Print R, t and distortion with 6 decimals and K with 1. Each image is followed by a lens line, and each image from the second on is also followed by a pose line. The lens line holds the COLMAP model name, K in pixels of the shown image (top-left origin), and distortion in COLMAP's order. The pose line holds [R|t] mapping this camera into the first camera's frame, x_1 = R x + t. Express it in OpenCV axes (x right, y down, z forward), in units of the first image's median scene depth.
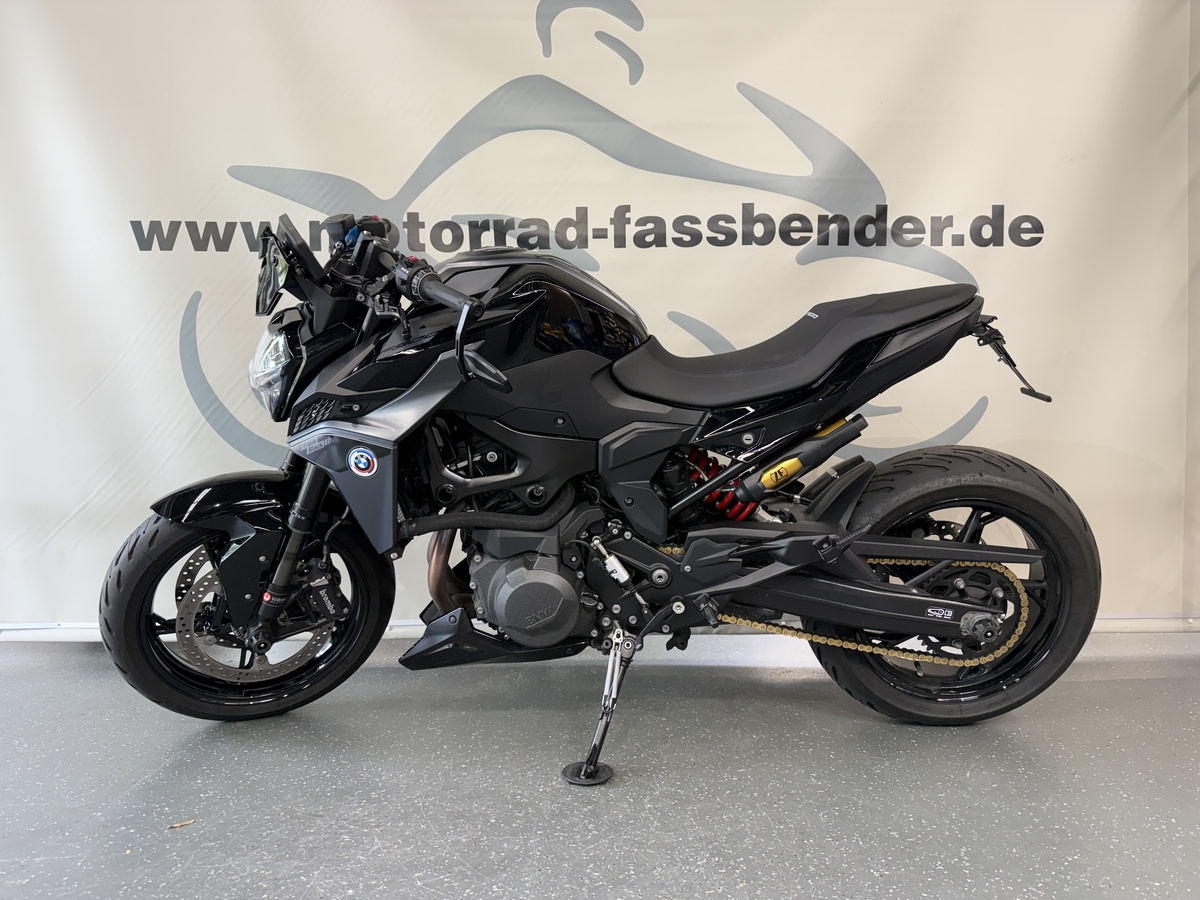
lens RADIAL K [[870.9, 0, 621.8], [0, 870.9, 451.3], [0, 0, 1]] dist [0.032859, -0.058223]
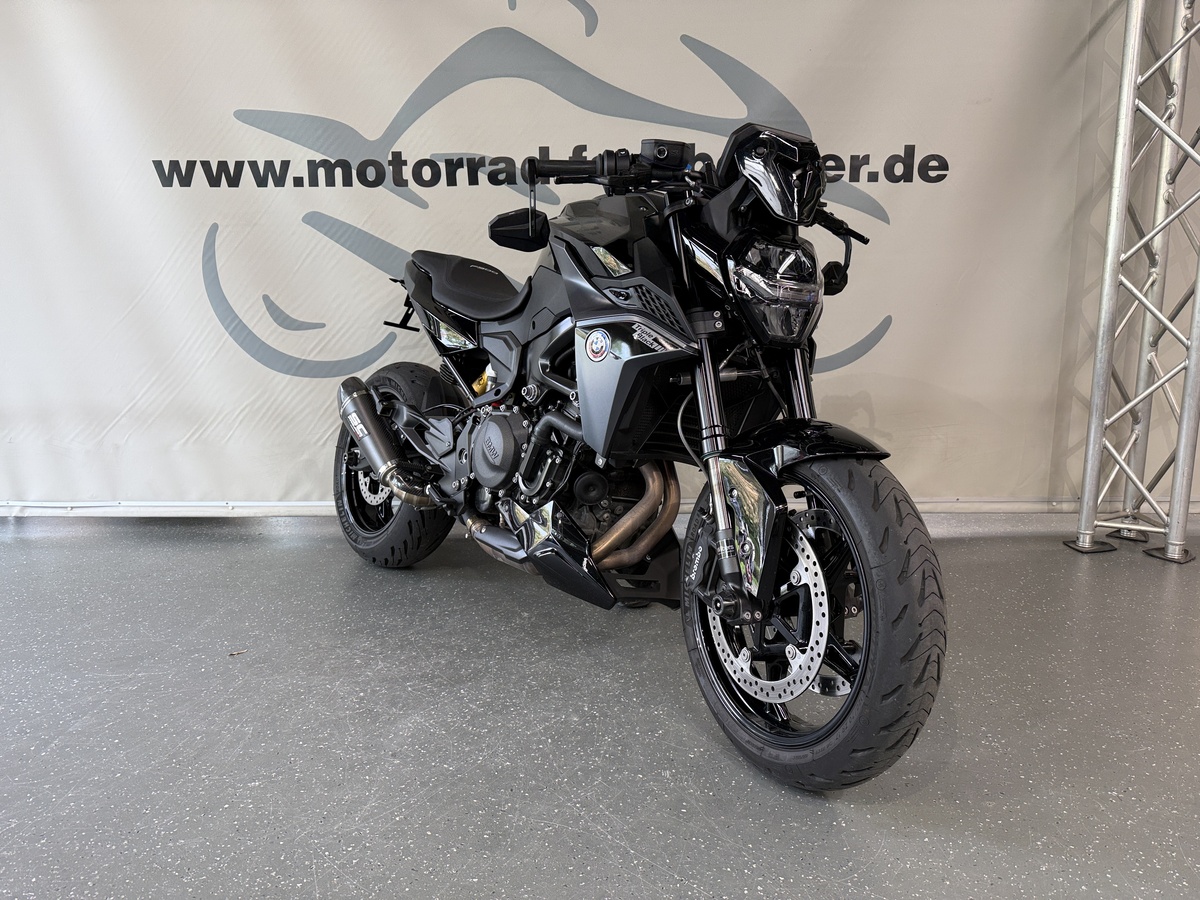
lens RADIAL K [[861.5, 0, 622.2], [0, 861.5, 459.3], [0, 0, 1]] dist [-0.010653, 0.000734]
pose [[0.999974, 0.003115, -0.006475, 0.065279], [-0.002072, 0.987864, 0.155308, -0.050854], [0.006881, -0.155291, 0.987845, -0.173159]]
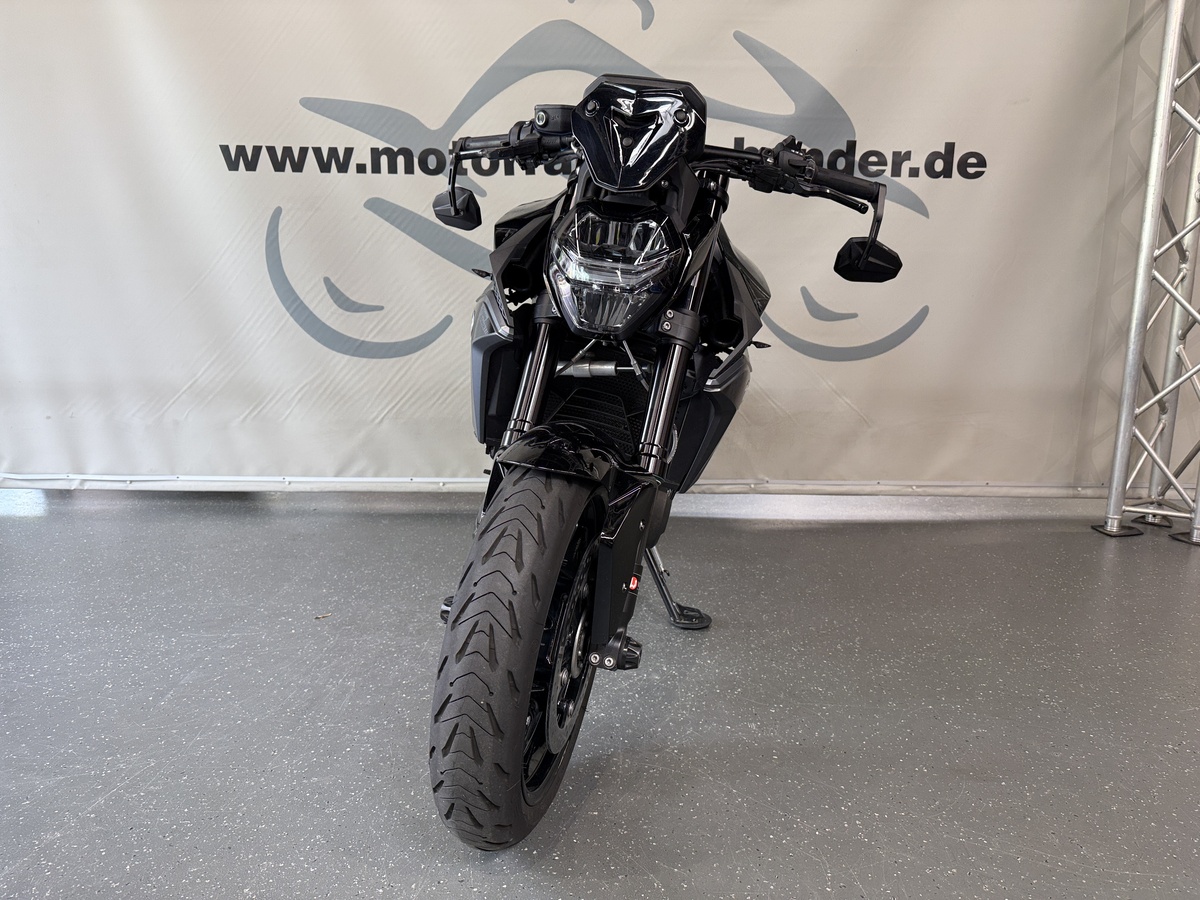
lens RADIAL K [[861.3, 0, 622.3], [0, 861.3, 449.8], [0, 0, 1]] dist [-0.000625, -0.005308]
pose [[0.999861, 0.016655, 0.000435, -0.007294], [-0.016521, 0.987765, 0.155072, -0.044171], [0.002153, -0.155058, 0.987903, -0.220270]]
